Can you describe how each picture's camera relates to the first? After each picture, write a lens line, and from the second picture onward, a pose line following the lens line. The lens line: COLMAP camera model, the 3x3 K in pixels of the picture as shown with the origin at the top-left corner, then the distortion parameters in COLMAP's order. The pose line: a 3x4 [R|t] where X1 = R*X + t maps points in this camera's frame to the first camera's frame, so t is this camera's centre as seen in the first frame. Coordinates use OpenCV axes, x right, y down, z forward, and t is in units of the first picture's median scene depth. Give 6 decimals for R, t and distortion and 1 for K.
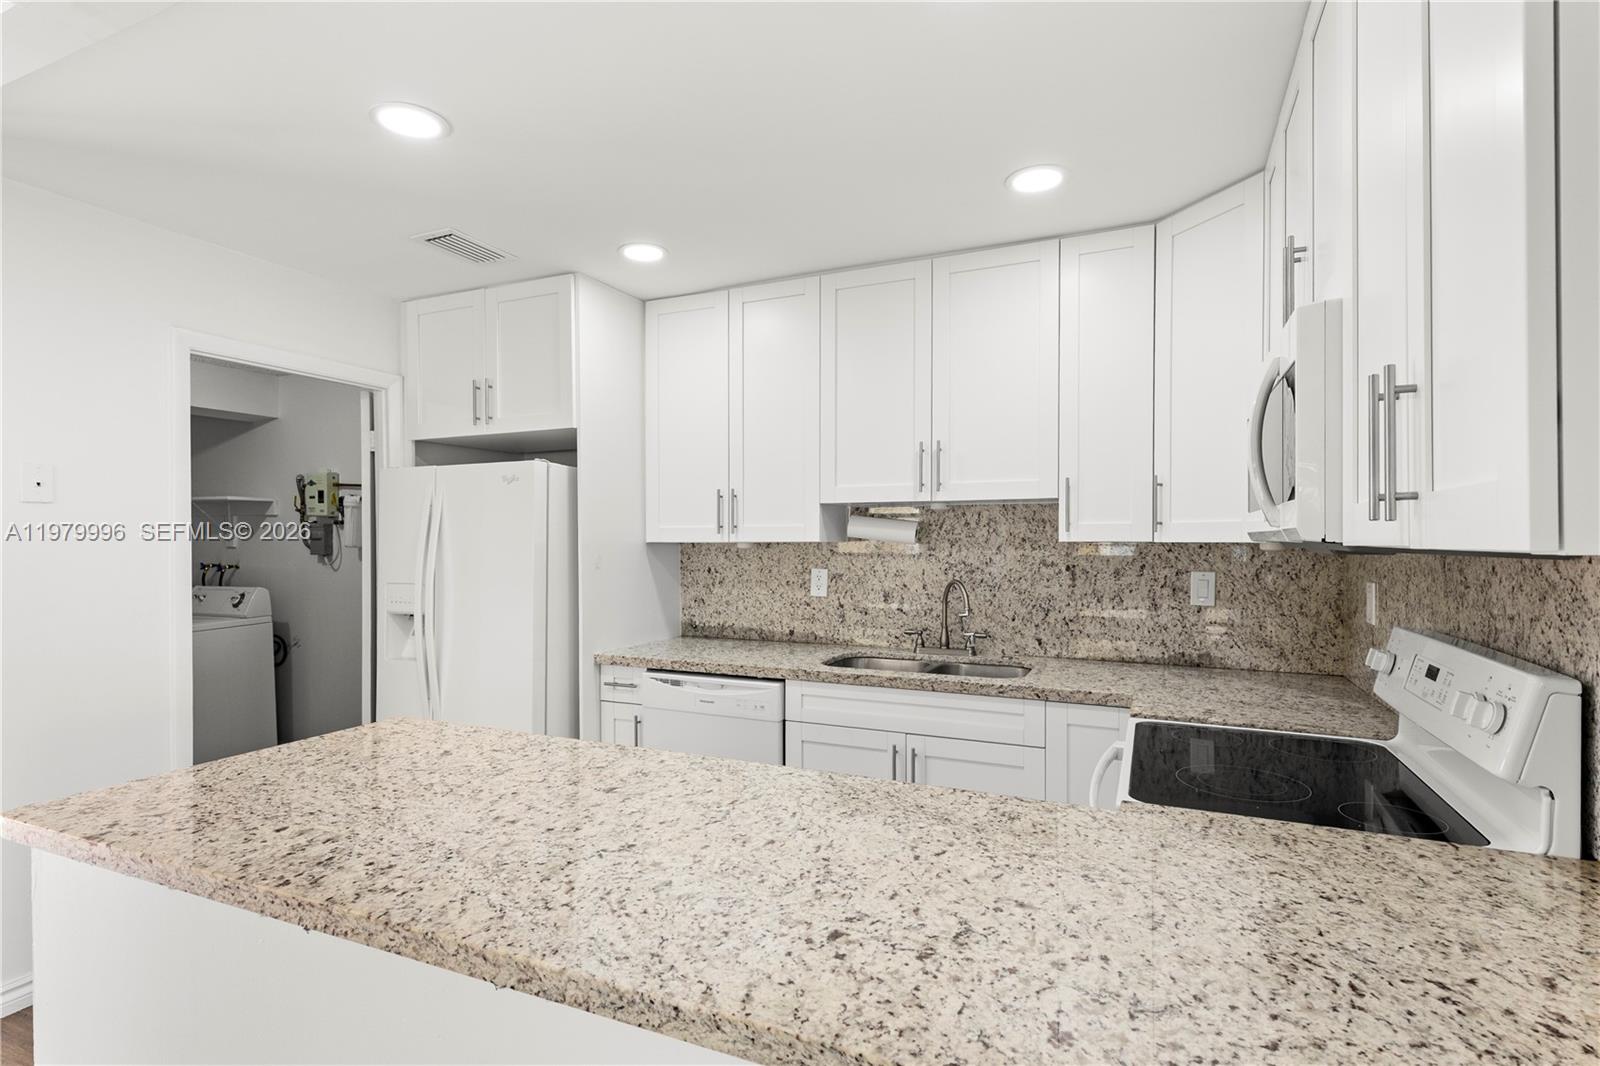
lens RADIAL K [[754.4, 0, 806.6], [0, 754.4, 552.8], [0, 0, 1]] dist [0.003849, 0.000531]
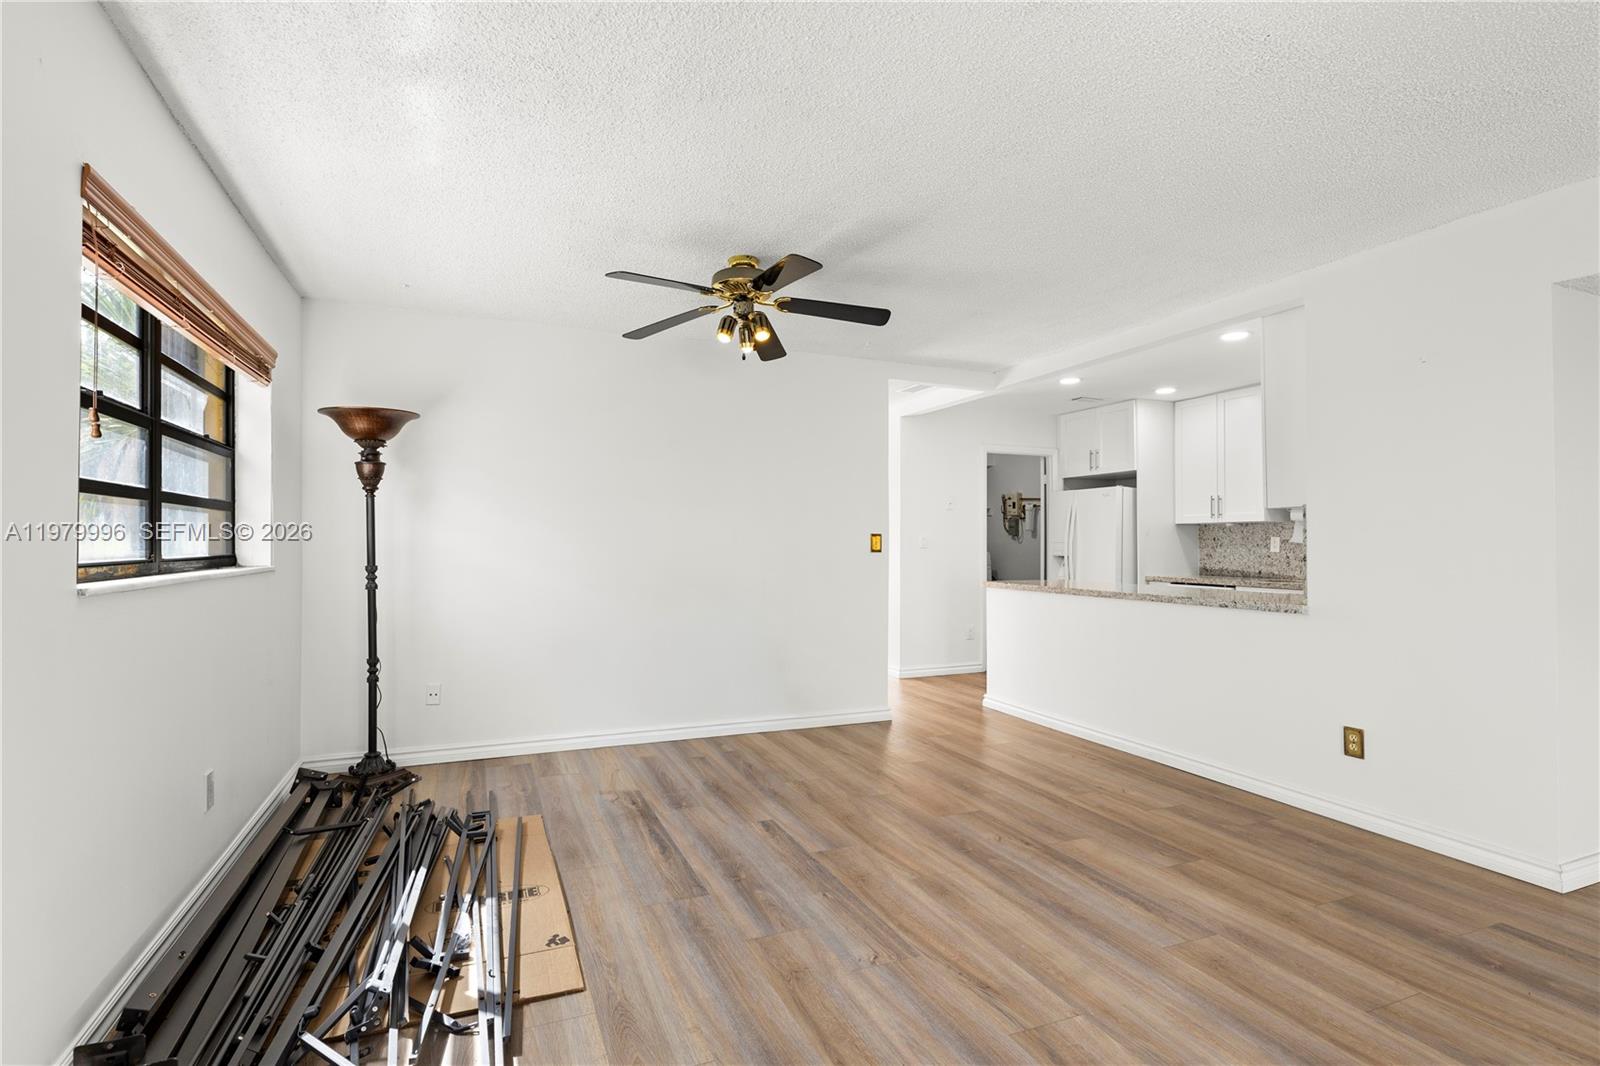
lens RADIAL K [[804.1, 0, 807.0], [0, 804.1, 530.6], [0, 0, 1]] dist [0.013646, -0.003535]
pose [[0.724545, -0.008539, -0.689175, 0.569567], [-0.014230, 0.999525, -0.027345, 0.079333], [0.689081, 0.029620, 0.724079, -1.244518]]
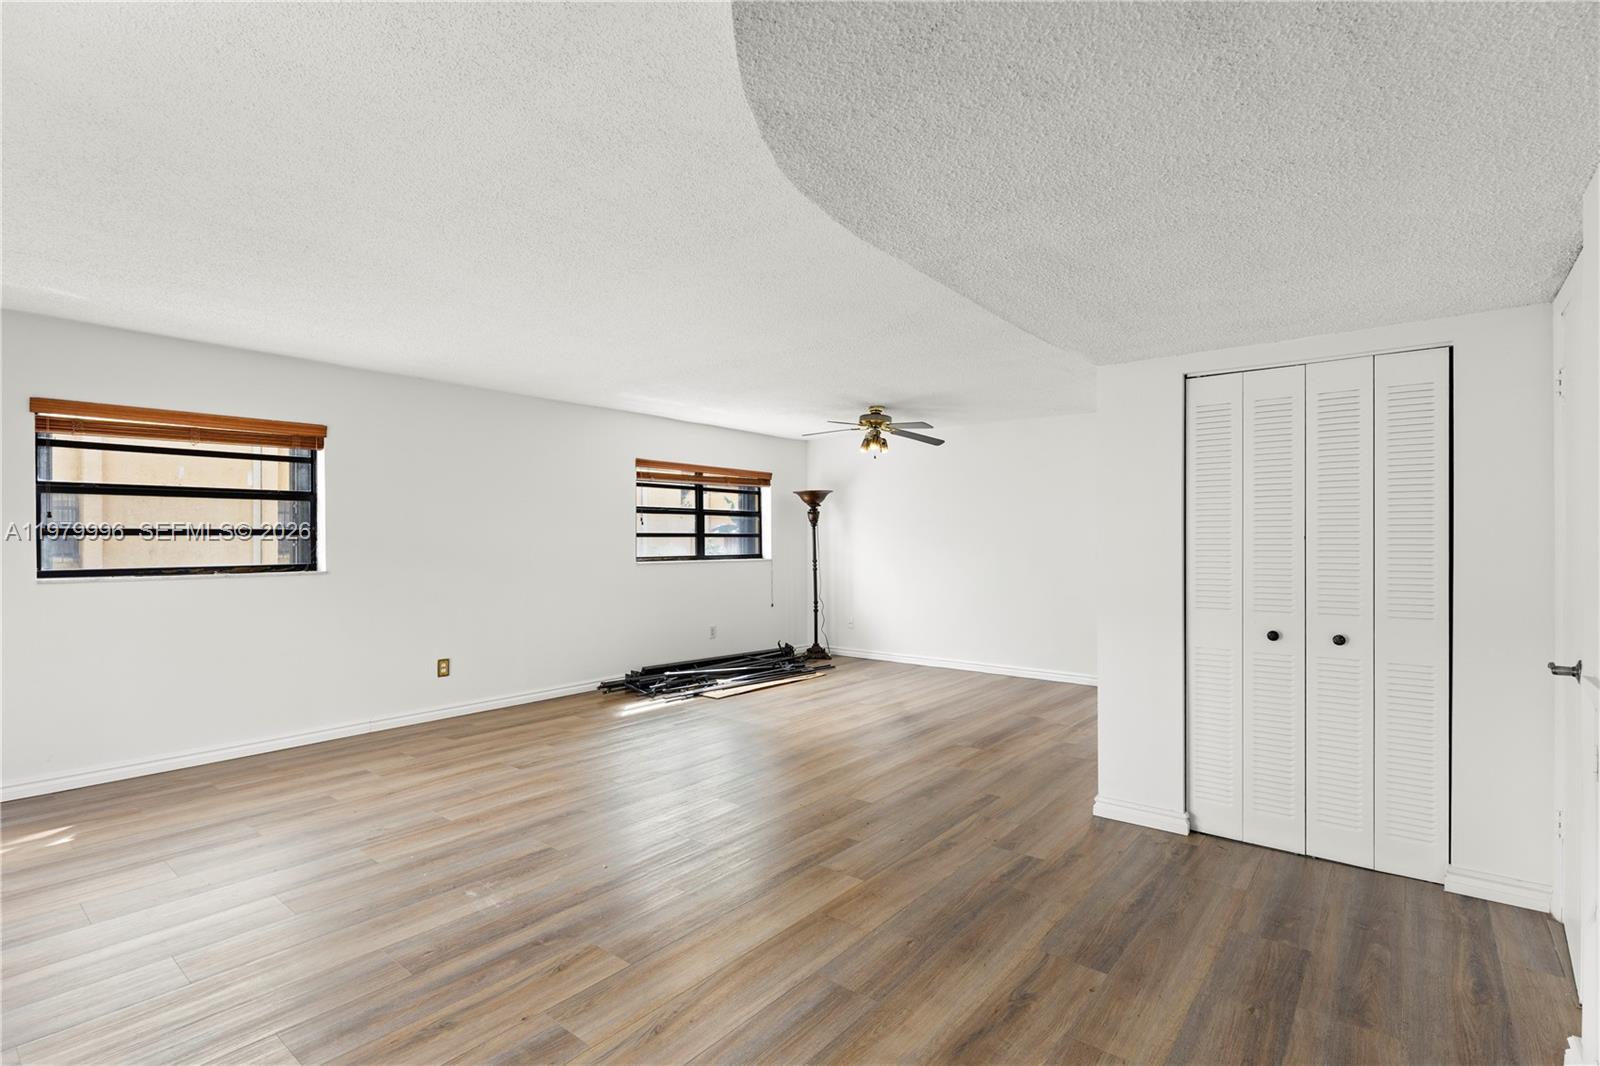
lens RADIAL K [[754.4, 0, 780.2], [0, 754.4, 553.2], [0, 0, 1]] dist [0.003849, 0.000531]
pose [[-0.296008, 0.015628, -0.955058, 1.753919], [-0.013111, 0.999705, 0.020422, 0.035380], [0.955095, 0.018567, -0.295716, -0.140919]]
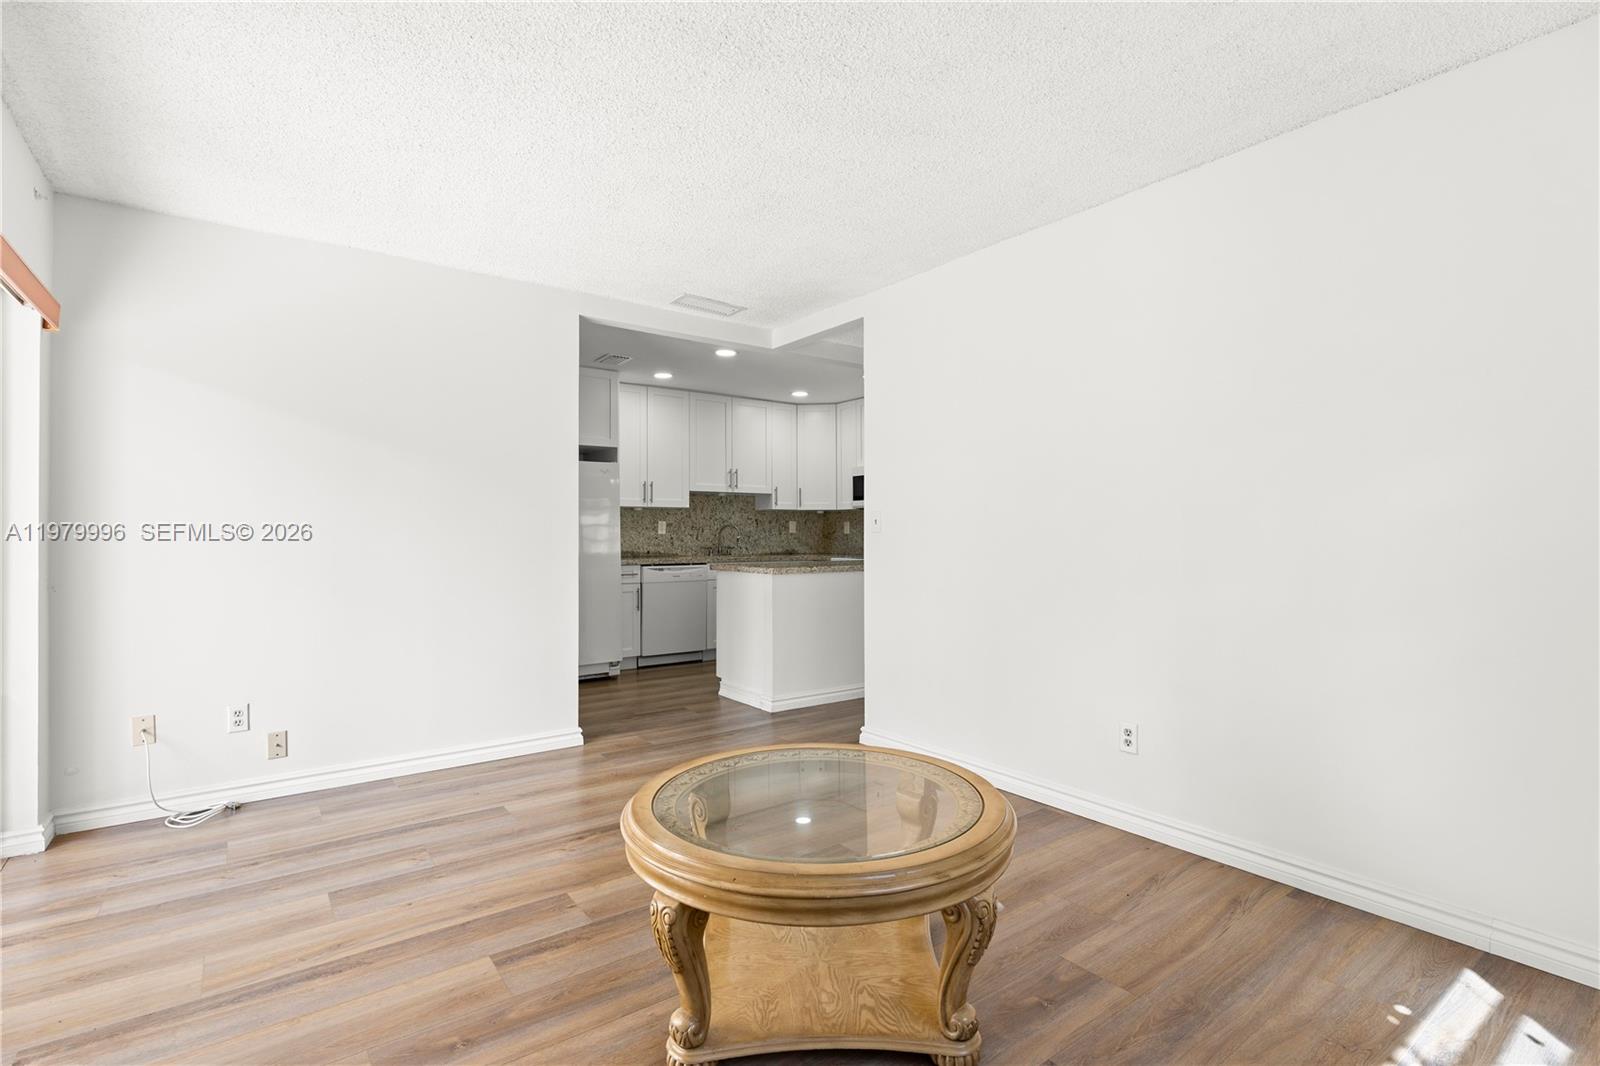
lens RADIAL K [[754.4, 0, 807.5], [0, 754.4, 533.5], [0, 0, 1]] dist [0.003849, 0.000531]
pose [[0.492933, -0.000928, 0.870067, -1.719617], [0.014502, 0.999869, -0.007150, 0.081480], [-0.869947, 0.016142, 0.492882, -0.421400]]
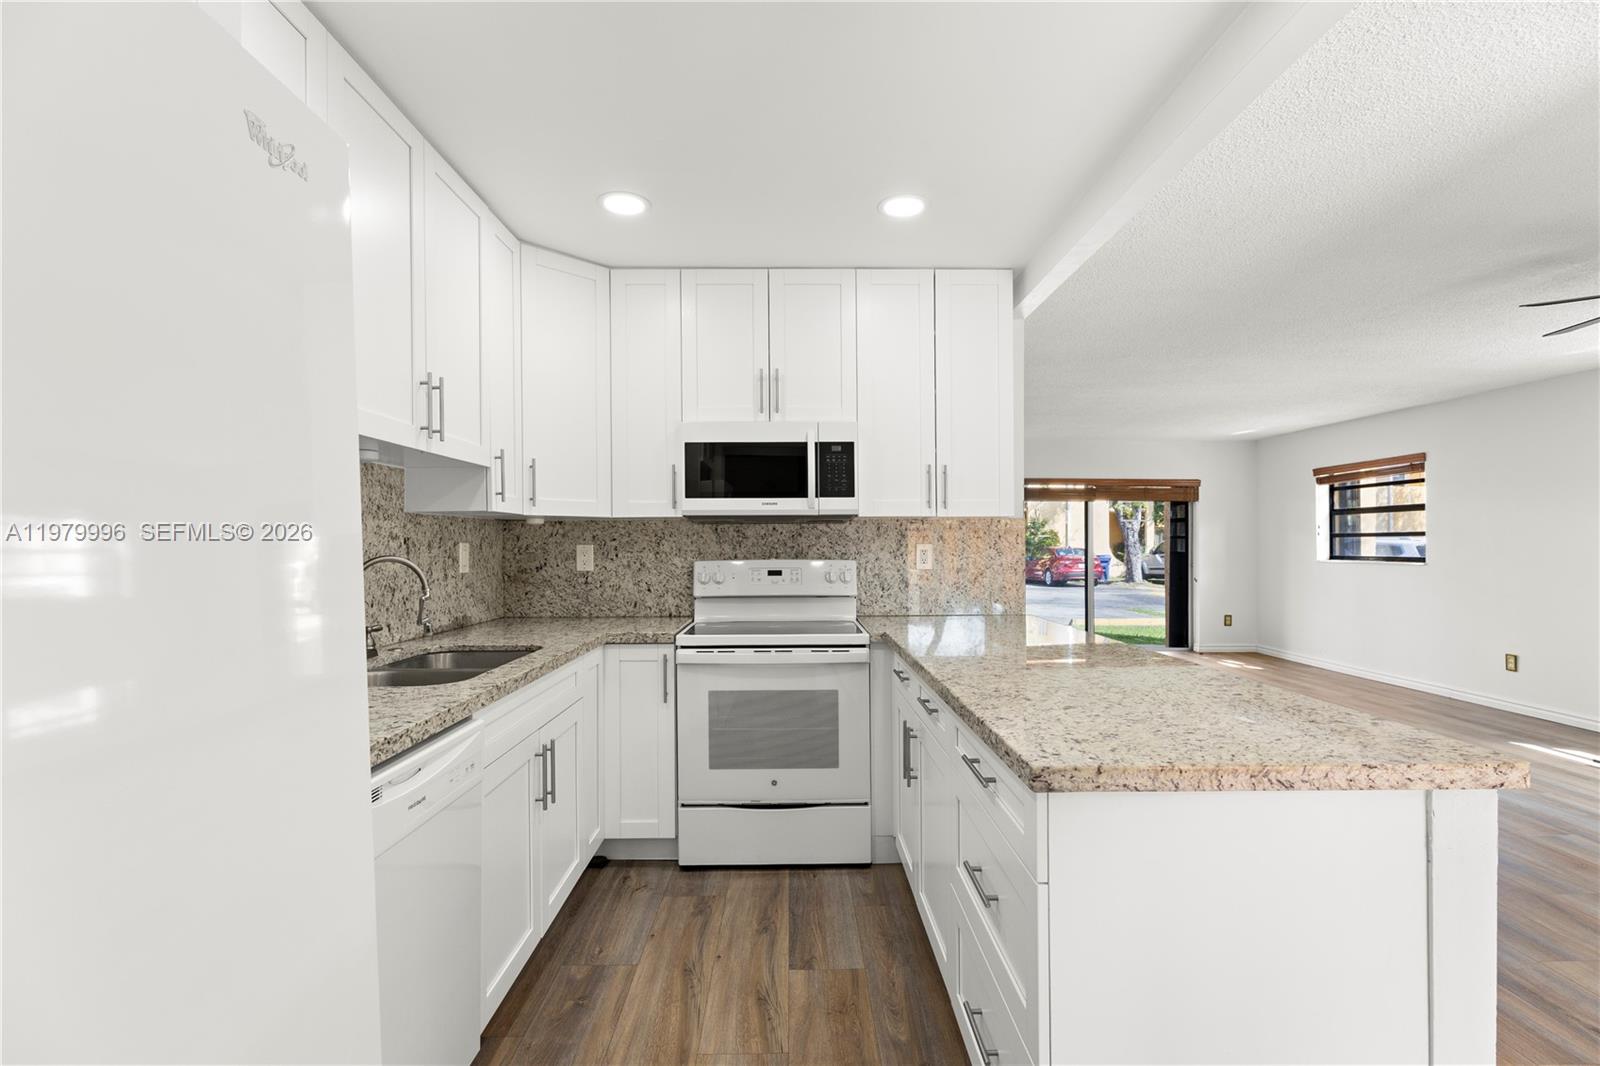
lens RADIAL K [[754.4, 0, 805.0], [0, 754.4, 541.9], [0, 0, 1]] dist [0.003849, 0.000531]
pose [[-0.417531, 0.003352, 0.908657, -0.619154], [0.016396, 0.999858, 0.003846, 0.024039], [-0.908515, 0.016504, -0.417527, 0.874197]]
